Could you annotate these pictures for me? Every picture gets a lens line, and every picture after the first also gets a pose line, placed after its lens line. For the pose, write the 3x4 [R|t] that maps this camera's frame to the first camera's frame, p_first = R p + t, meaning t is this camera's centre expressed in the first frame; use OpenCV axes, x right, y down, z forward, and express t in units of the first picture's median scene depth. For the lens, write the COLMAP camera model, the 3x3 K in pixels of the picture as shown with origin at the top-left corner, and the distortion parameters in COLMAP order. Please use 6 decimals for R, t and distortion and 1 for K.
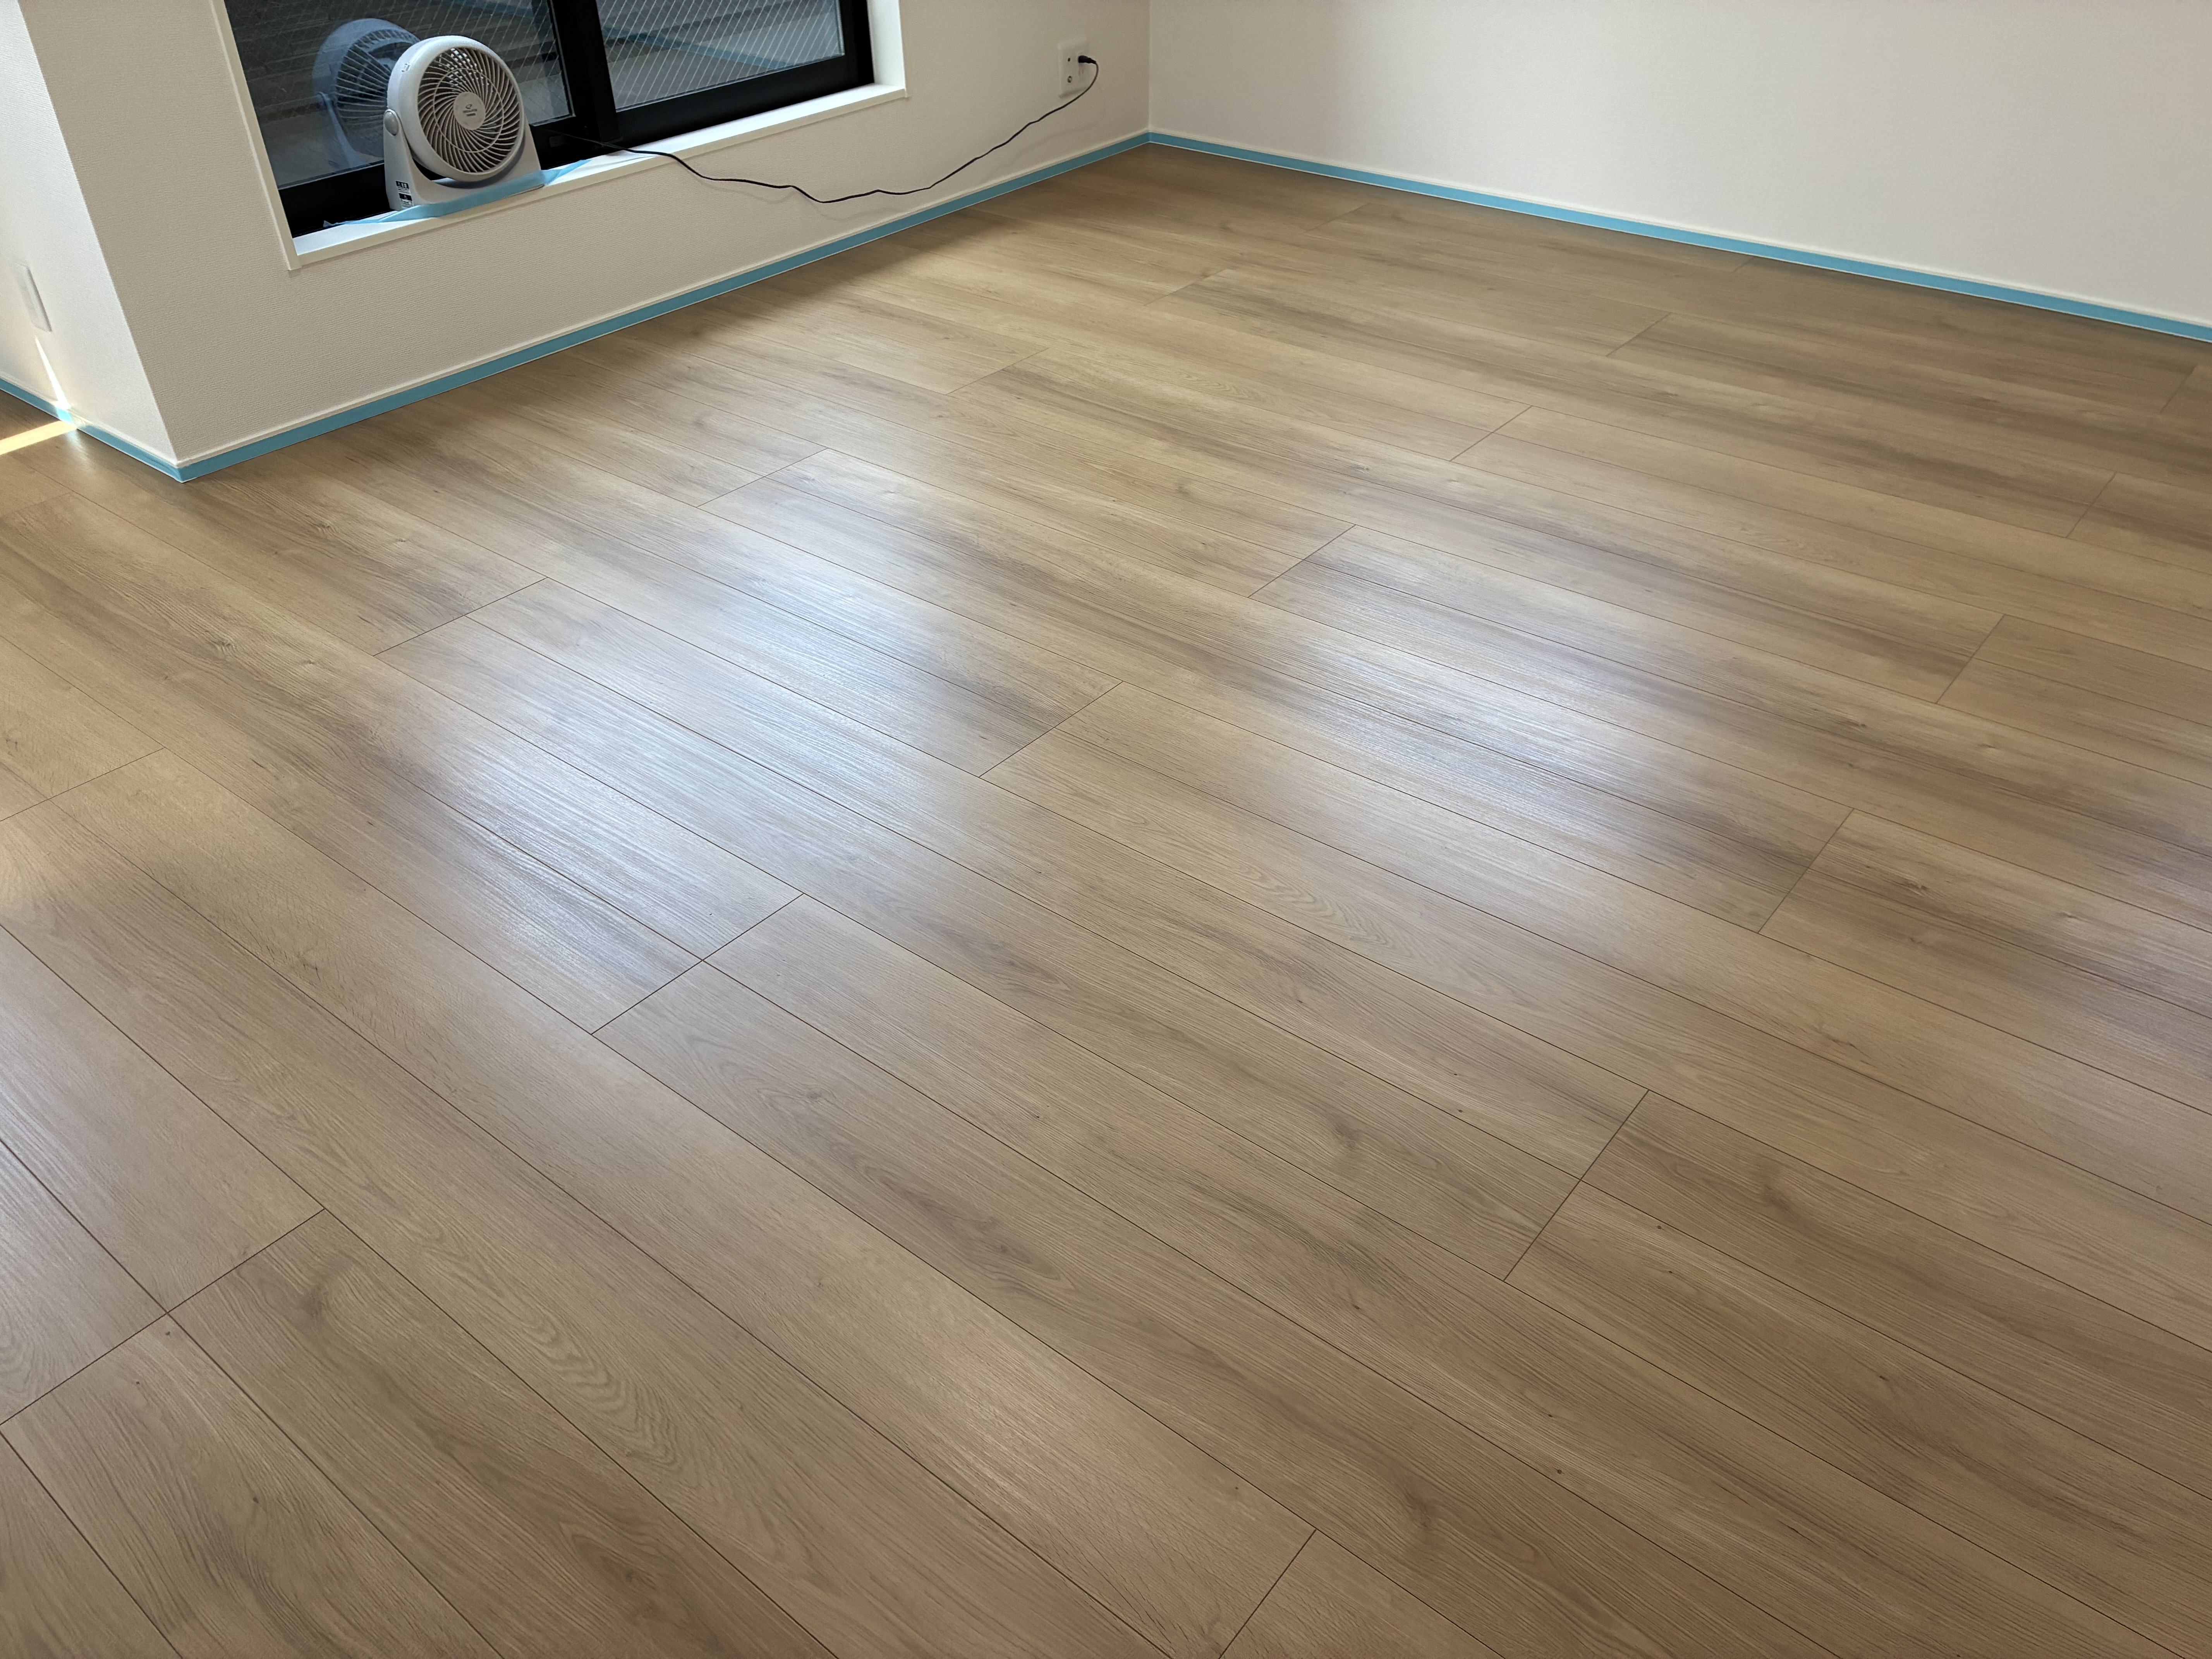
lens RADIAL K [[1713.2, 0, 1093.1], [0, 1713.2, 825.4], [0, 0, 1]] dist [0.019792, -0.018748]
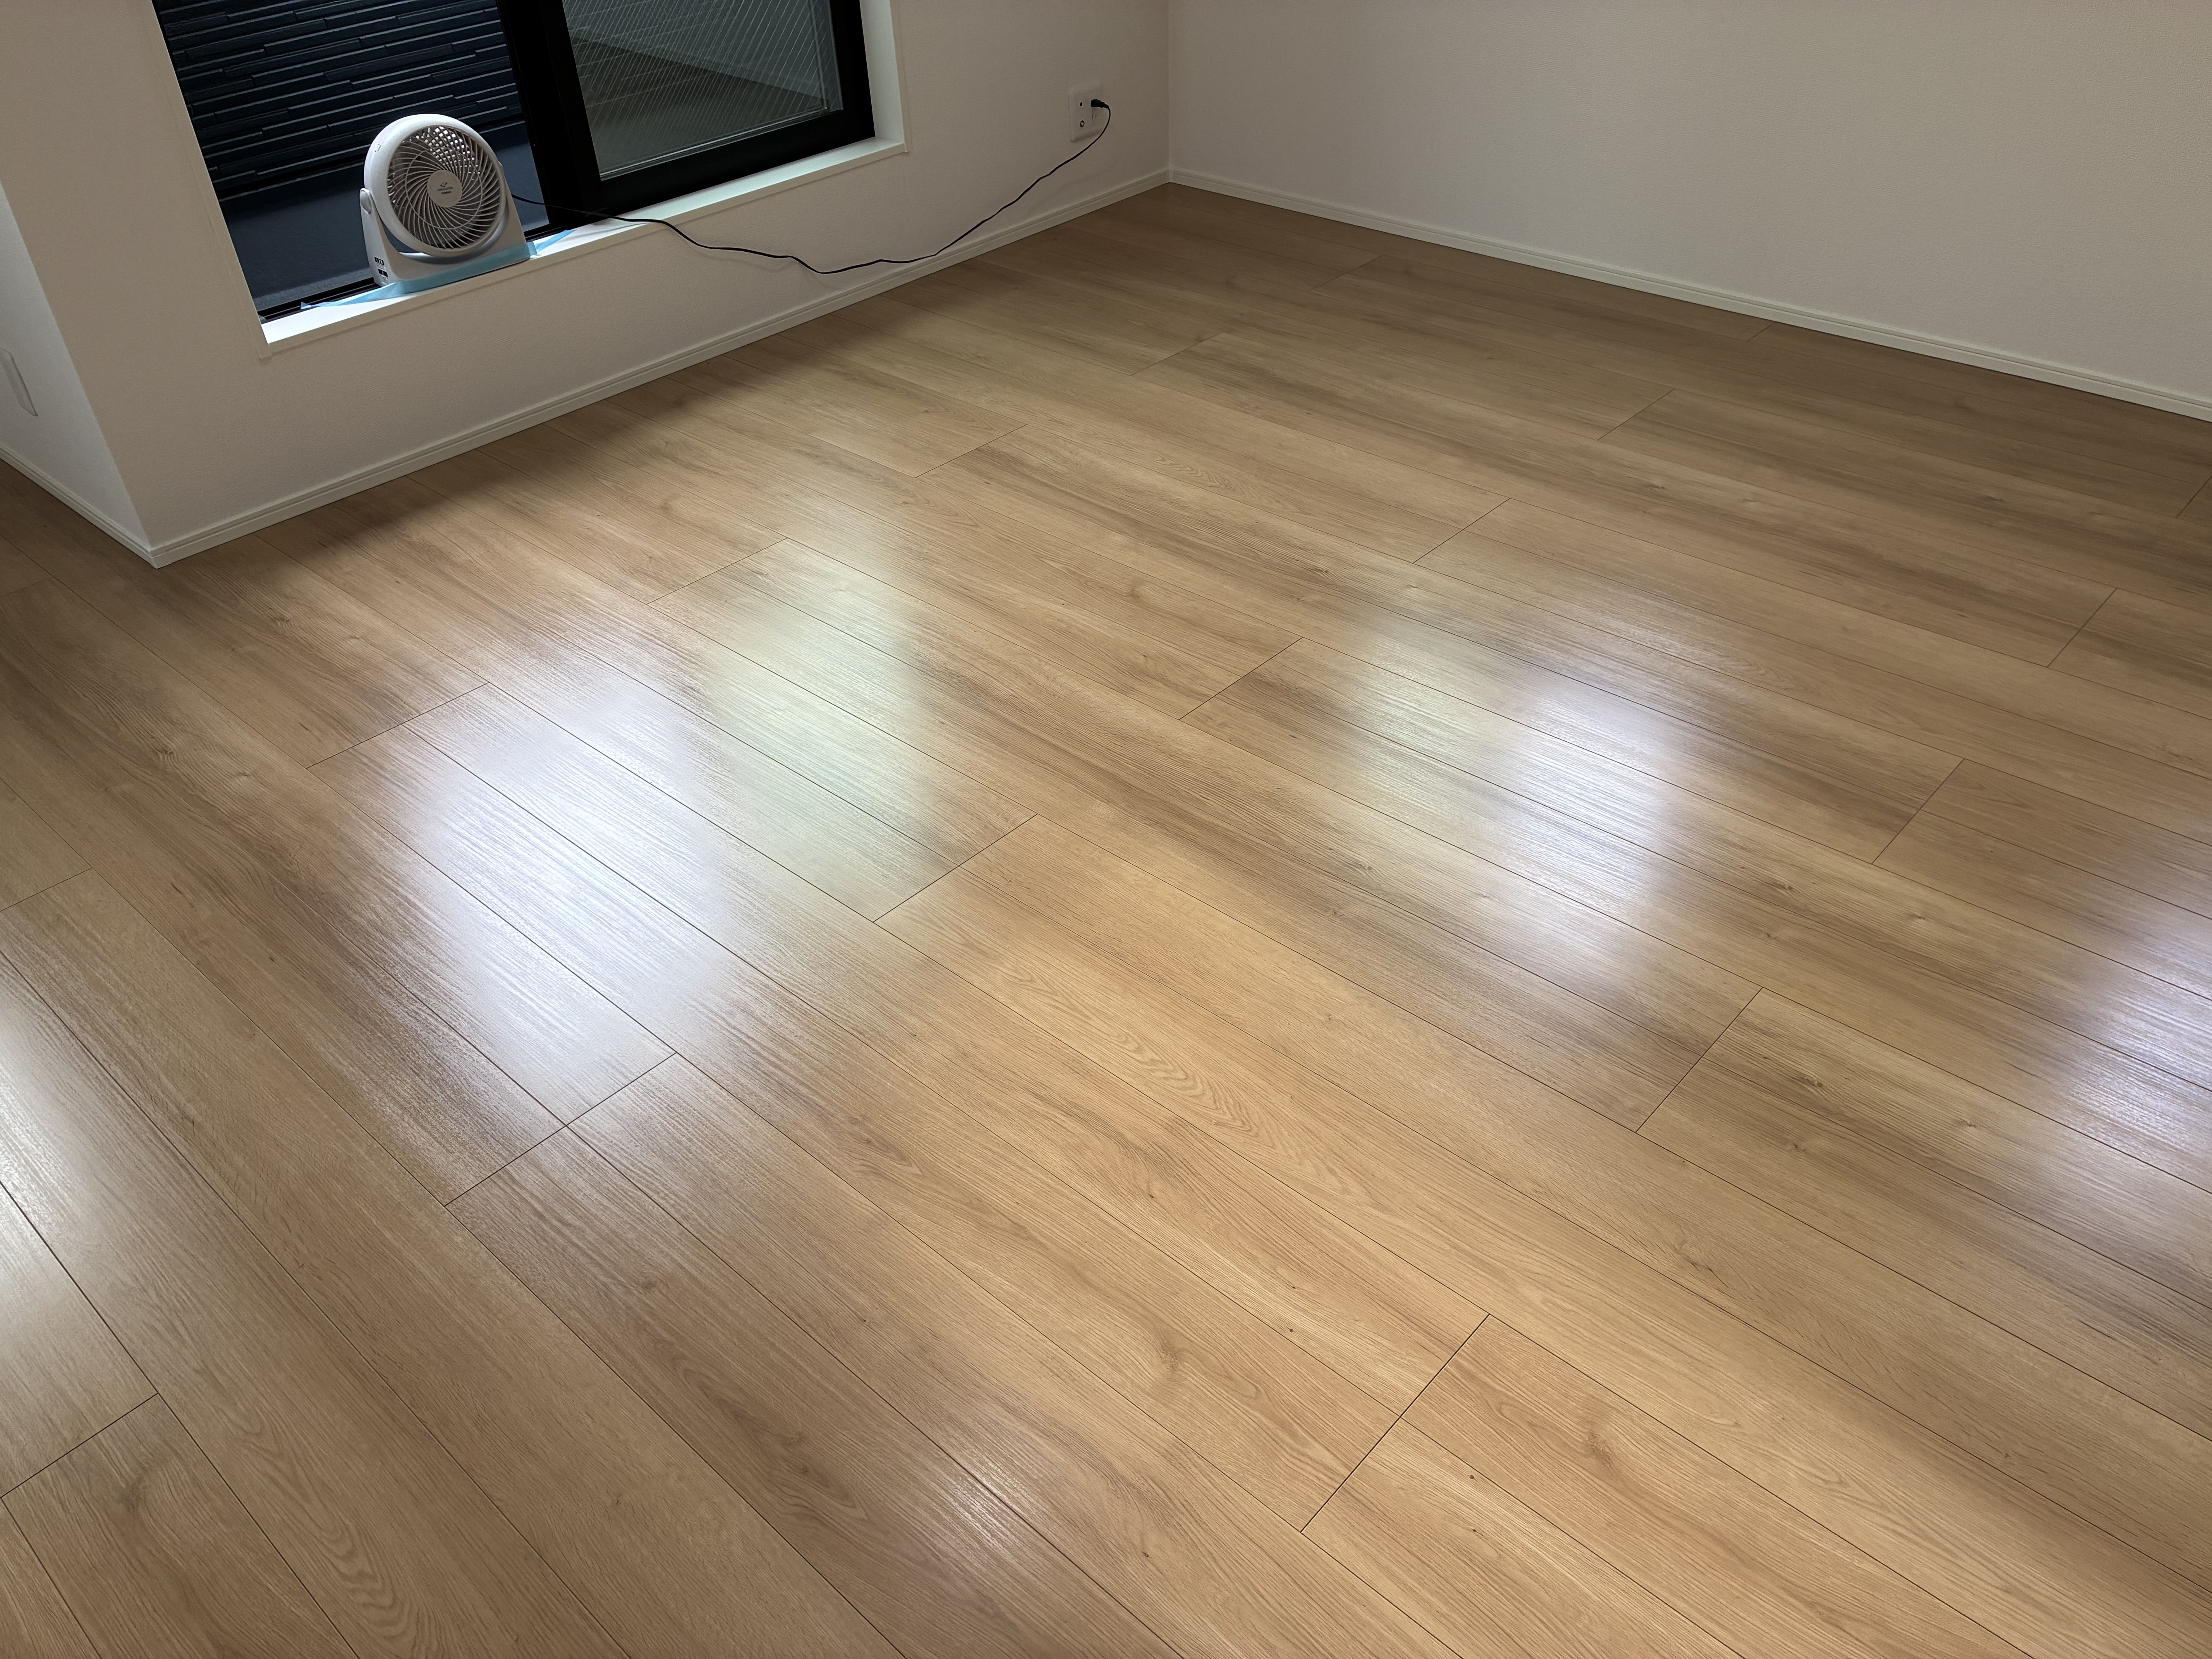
lens RADIAL K [[1713.2, 0, 1127.9], [0, 1713.2, 821.6], [0, 0, 1]] dist [0.019792, -0.018748]
pose [[0.997960, 0.018857, -0.060999, 0.146301], [-0.016940, 0.999351, 0.031789, -0.126630], [0.061559, -0.030691, 0.997631, 0.025263]]
